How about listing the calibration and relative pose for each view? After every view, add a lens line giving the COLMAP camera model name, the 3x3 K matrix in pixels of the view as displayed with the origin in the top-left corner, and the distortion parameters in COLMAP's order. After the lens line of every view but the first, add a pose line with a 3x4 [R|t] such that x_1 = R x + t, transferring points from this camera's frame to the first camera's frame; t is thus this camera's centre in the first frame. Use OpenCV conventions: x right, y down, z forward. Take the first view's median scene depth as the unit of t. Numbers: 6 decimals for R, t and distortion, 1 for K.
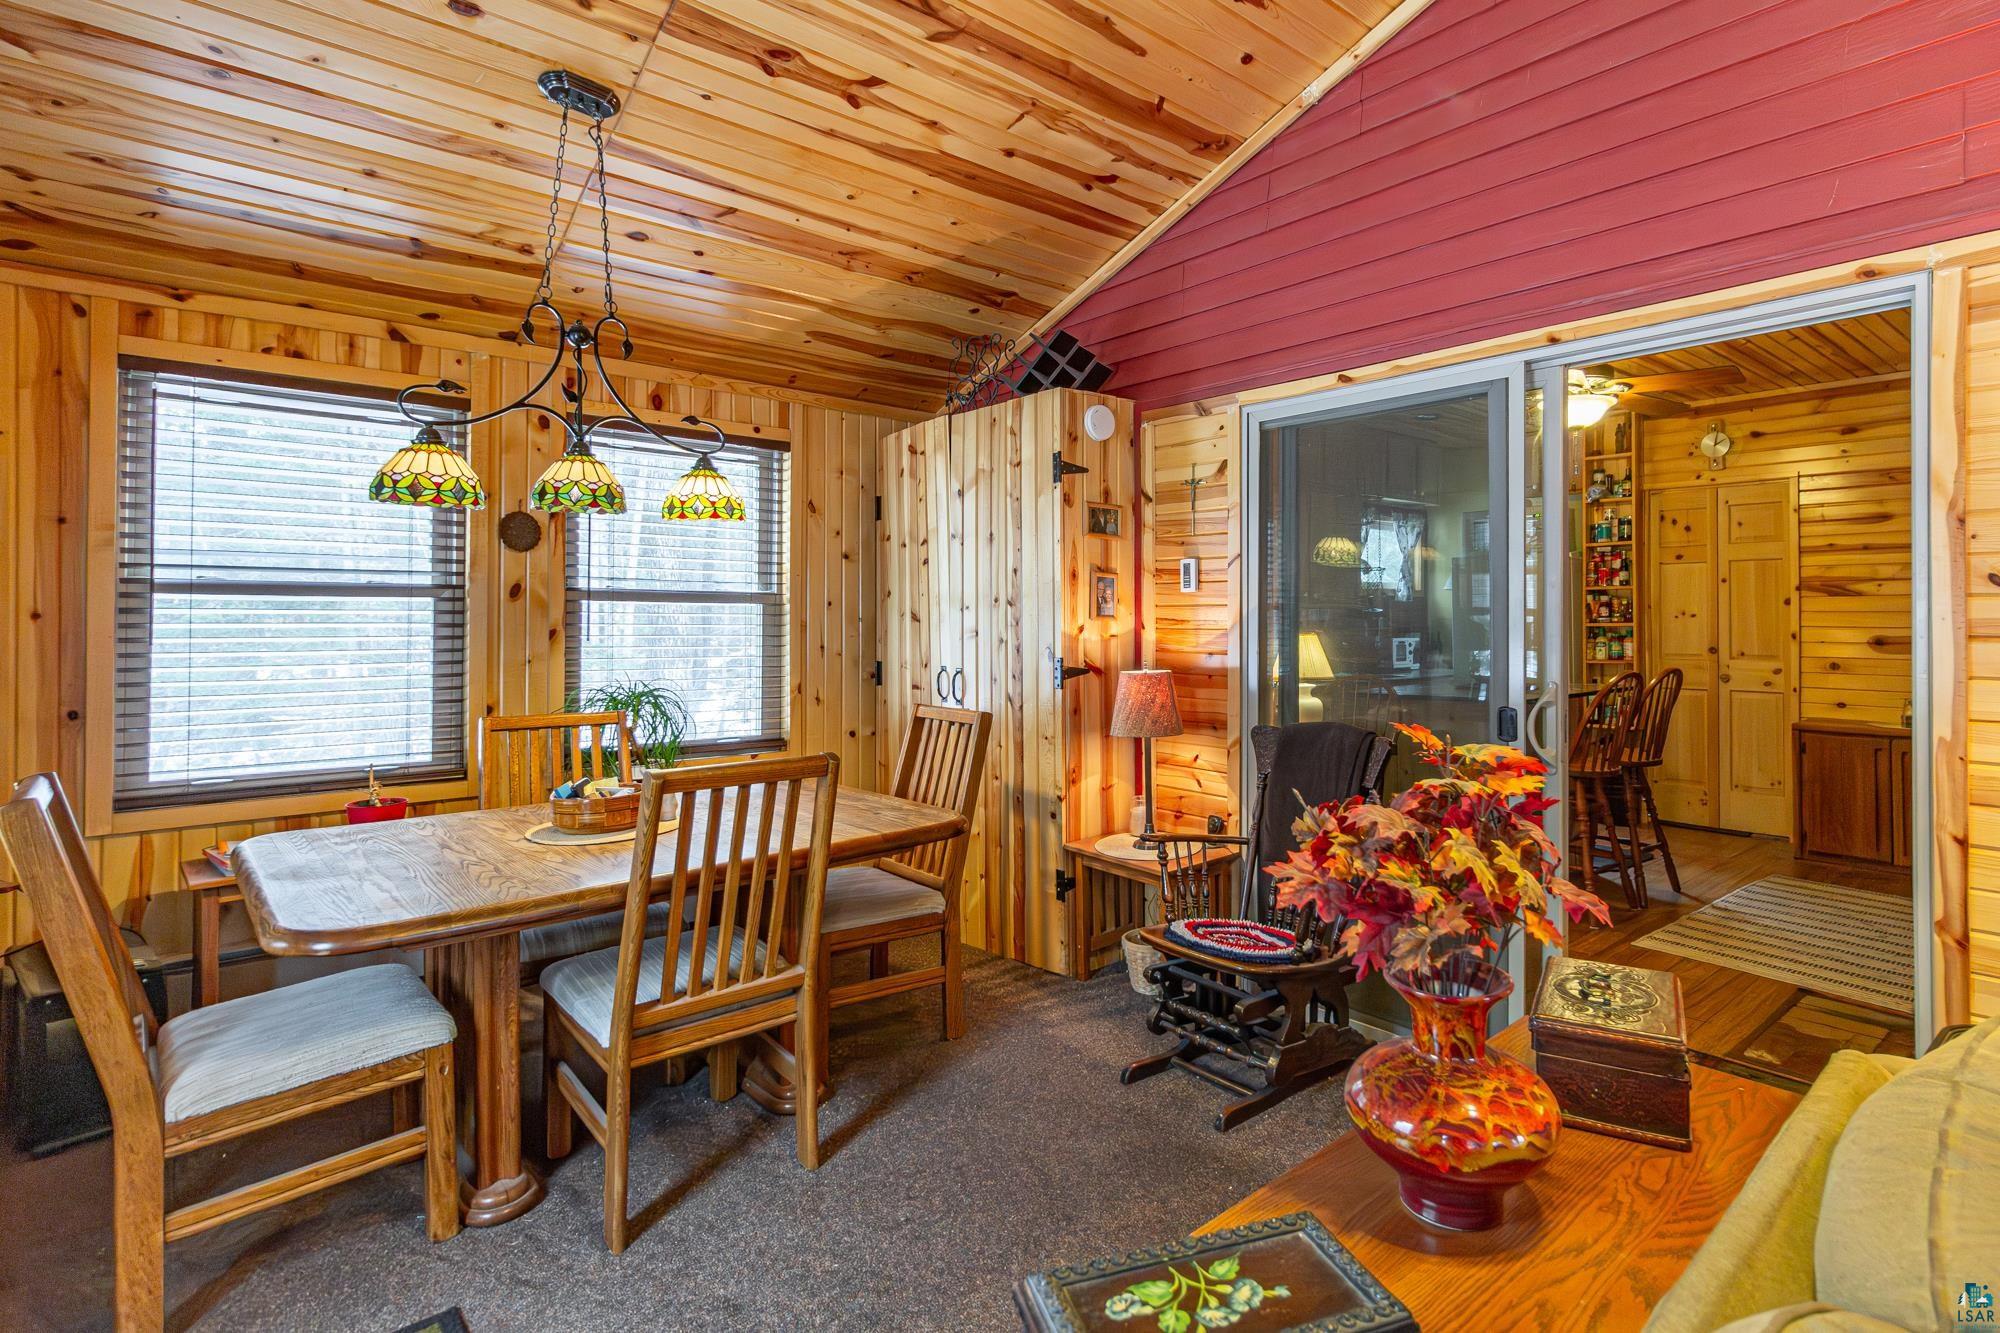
lens RADIAL K [[1009.1, 0, 1105.7], [0, 1009.1, 607.9], [0, 0, 1]] dist [0.002960, -0.001233]
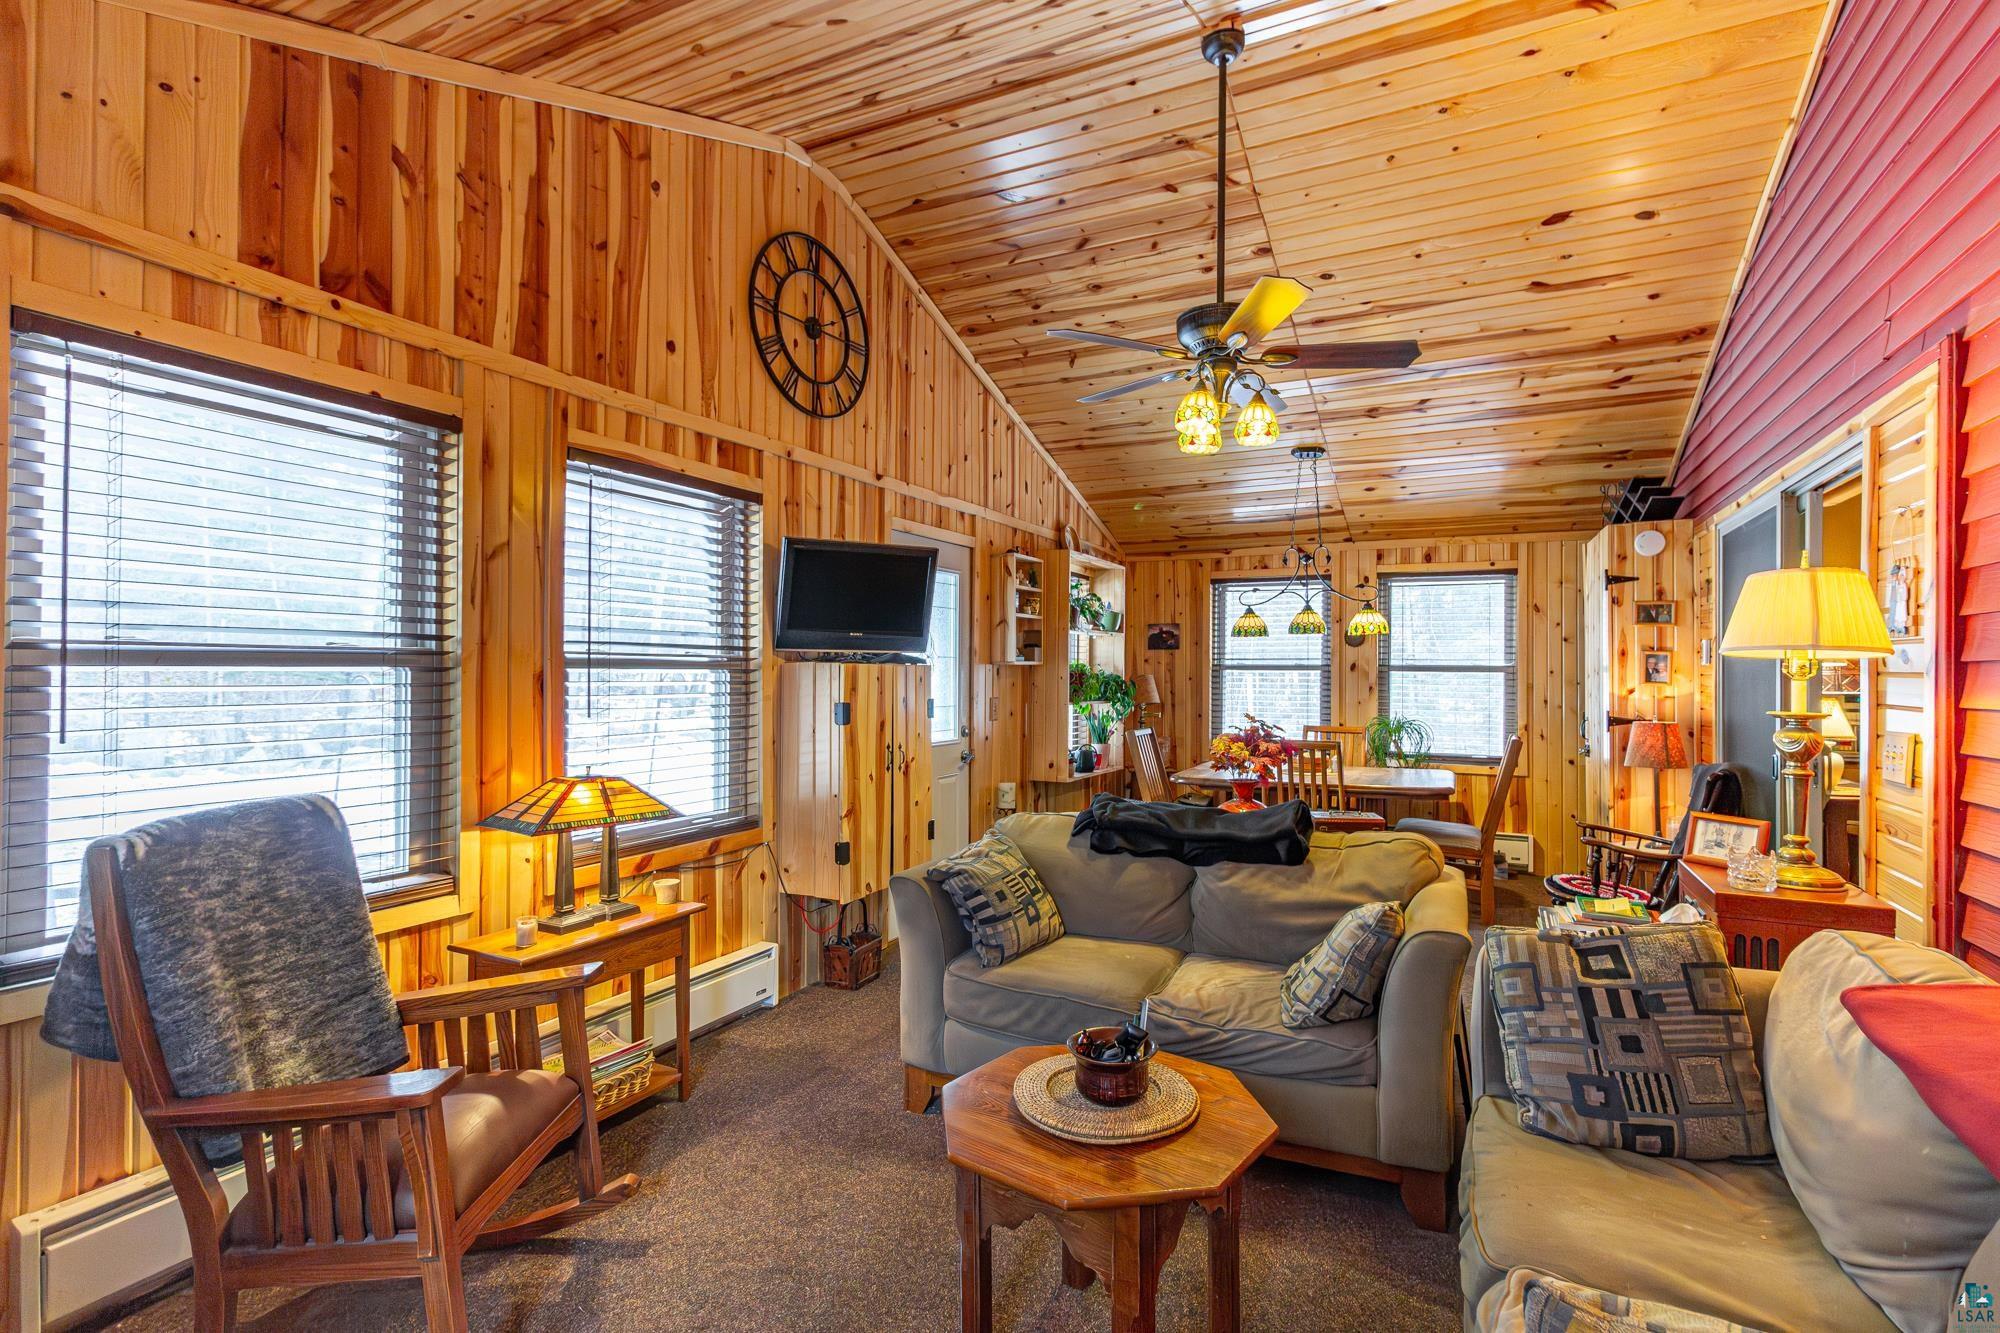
lens RADIAL K [[932.8, 0, 1001.1], [0, 932.8, 659.4], [0, 0, 1]] dist [0.003749, 0.000959]
pose [[0.343474, -0.013719, -0.939062, 0.917610], [0.004274, 0.999906, -0.013044, -0.011023], [0.939152, 0.000466, 0.343501, -0.286113]]
